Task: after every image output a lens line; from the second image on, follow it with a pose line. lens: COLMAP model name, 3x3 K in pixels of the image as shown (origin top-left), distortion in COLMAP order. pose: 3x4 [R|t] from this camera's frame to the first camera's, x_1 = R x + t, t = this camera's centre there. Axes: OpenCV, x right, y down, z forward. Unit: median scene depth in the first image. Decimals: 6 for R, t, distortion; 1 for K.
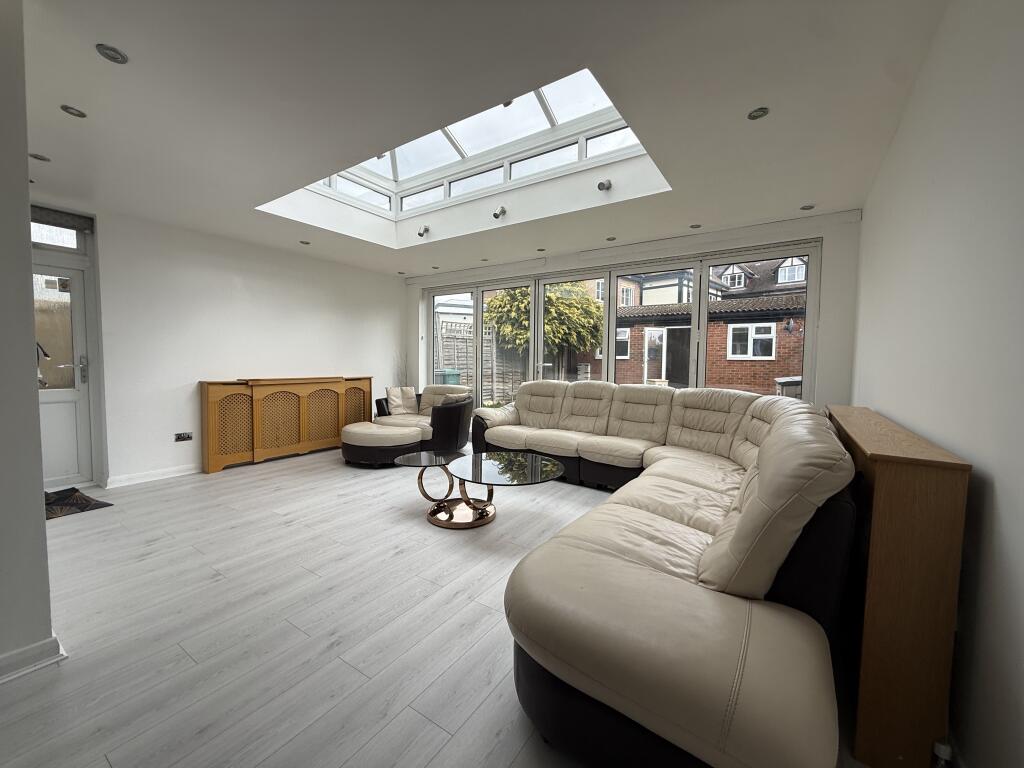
lens RADIAL K [[407.5, 0, 509.5], [0, 407.5, 382.7], [0, 0, 1]] dist [0.000566, 0.000258]
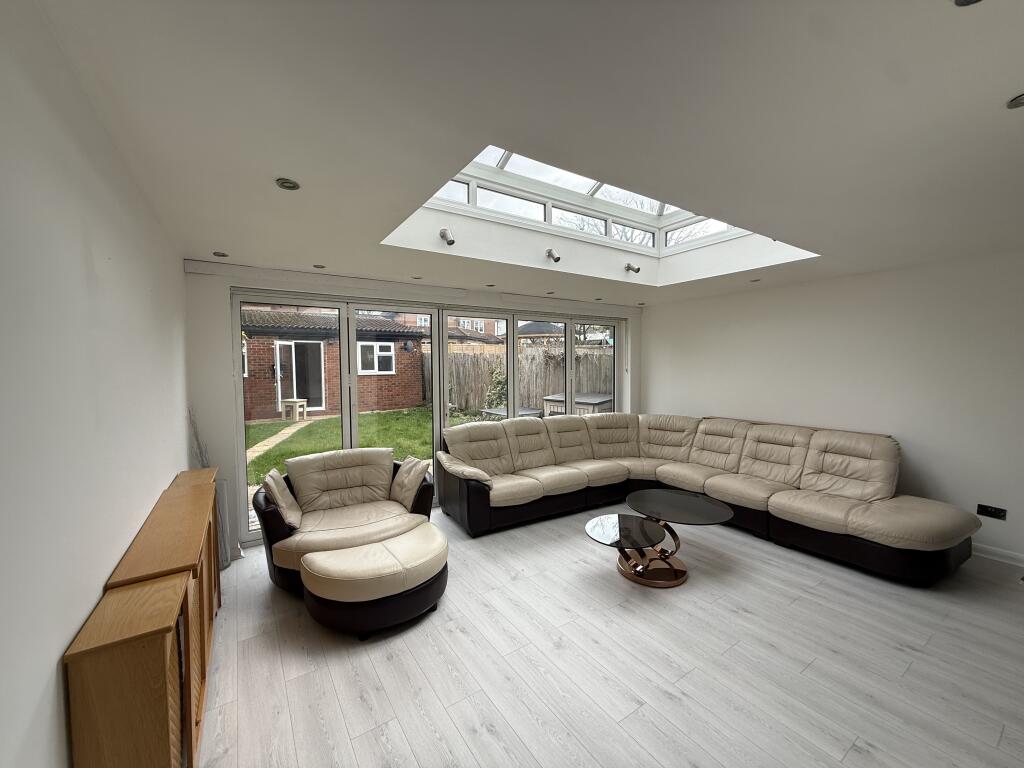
lens RADIAL K [[407.5, 0, 509.5], [0, 407.5, 382.7], [0, 0, 1]] dist [0.000566, 0.000258]
pose [[0.383984, -0.056365, 0.921618, -0.808038], [0.060331, 0.997534, 0.035872, -0.139363], [-0.921367, 0.041827, 0.386438, 0.630194]]
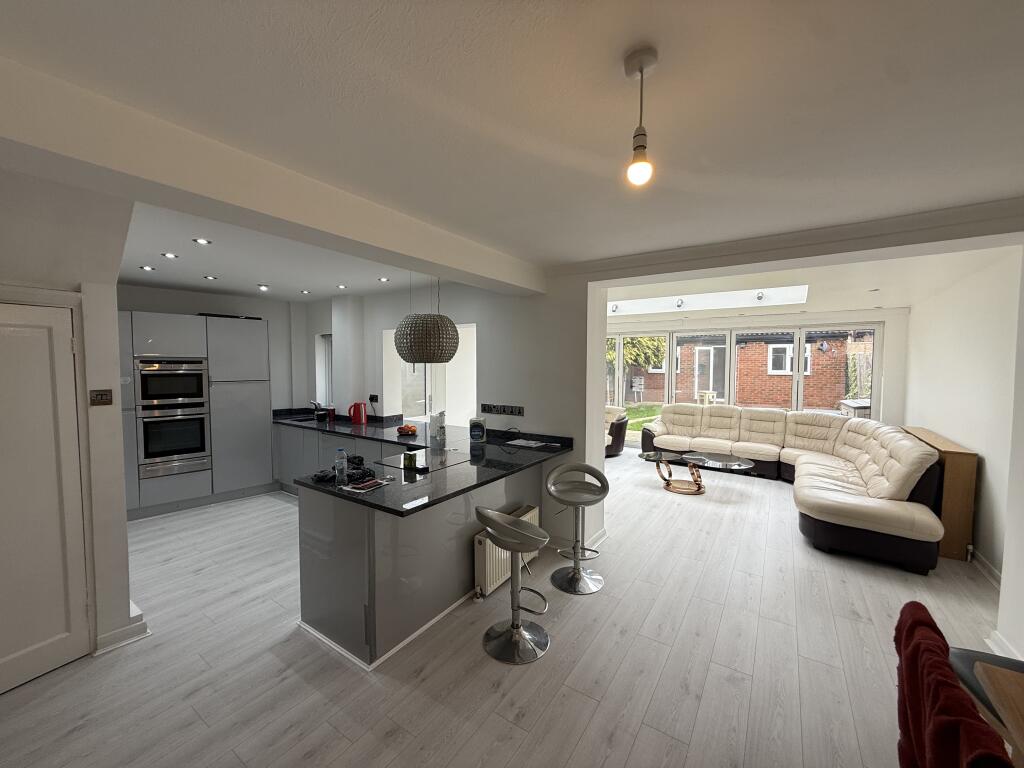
lens RADIAL K [[407.5, 0, 509.5], [0, 407.5, 382.7], [0, 0, 1]] dist [0.000566, 0.000258]
pose [[0.999968, -0.007494, -0.002860, -0.590157], [0.007476, 0.999953, -0.006148, -0.084596], [0.002906, 0.006126, 0.999977, -0.516367]]
